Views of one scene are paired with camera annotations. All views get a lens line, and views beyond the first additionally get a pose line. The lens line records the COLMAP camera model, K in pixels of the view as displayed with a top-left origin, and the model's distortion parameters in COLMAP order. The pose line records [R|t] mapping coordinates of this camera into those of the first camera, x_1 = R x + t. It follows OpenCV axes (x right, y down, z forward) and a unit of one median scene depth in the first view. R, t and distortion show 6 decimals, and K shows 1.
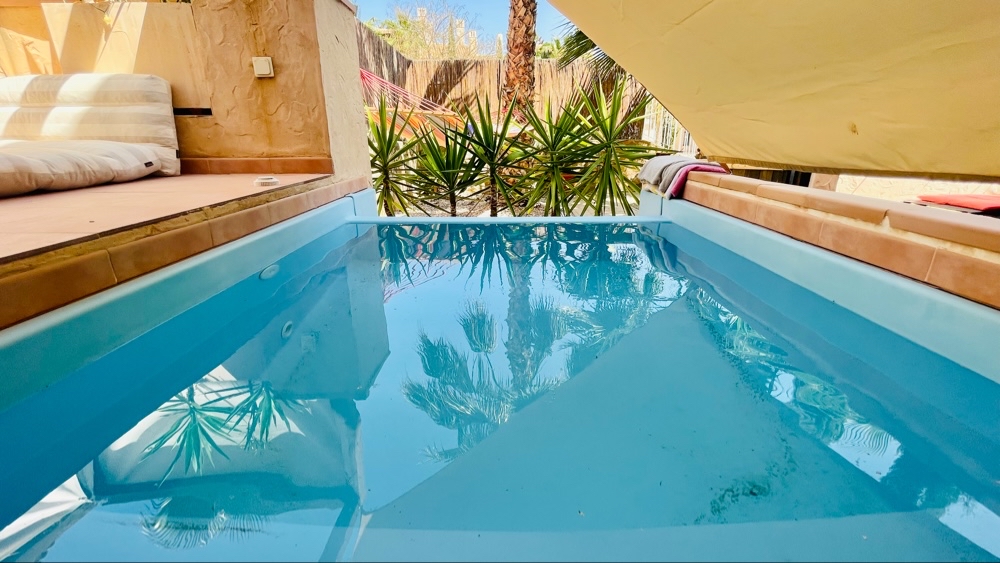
lens RADIAL K [[408.8, 0, 499.5], [0, 408.8, 271.9], [0, 0, 1]] dist [-0.000860, 0.001697]
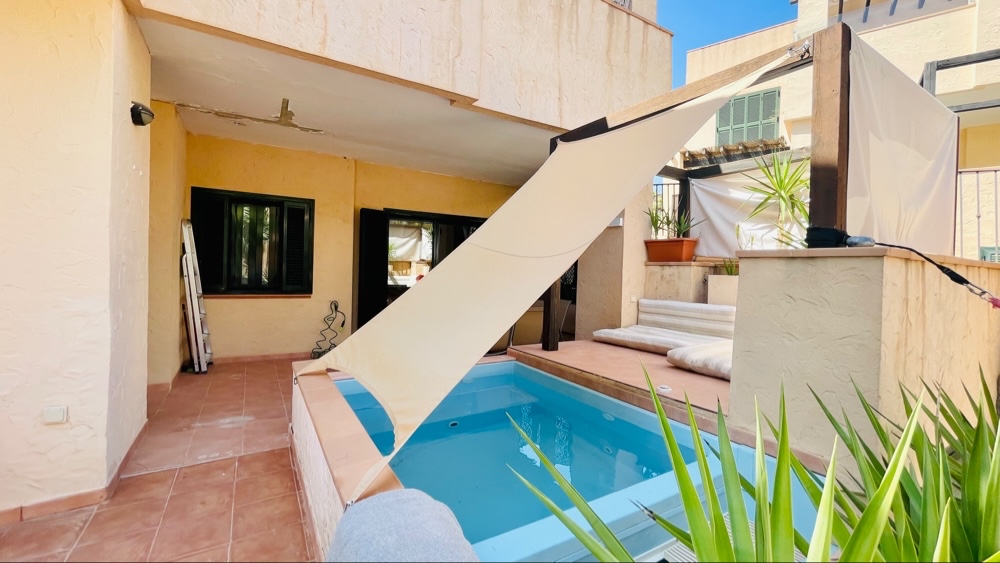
lens RADIAL K [[408.8, 0, 502.4], [0, 408.8, 277.4], [0, 0, 1]] dist [-0.000860, 0.001697]
pose [[-0.848447, -0.013150, -0.529117, 0.676756], [-0.194675, 0.937367, 0.288868, -0.778803], [0.492178, 0.348095, -0.797866, 1.443511]]
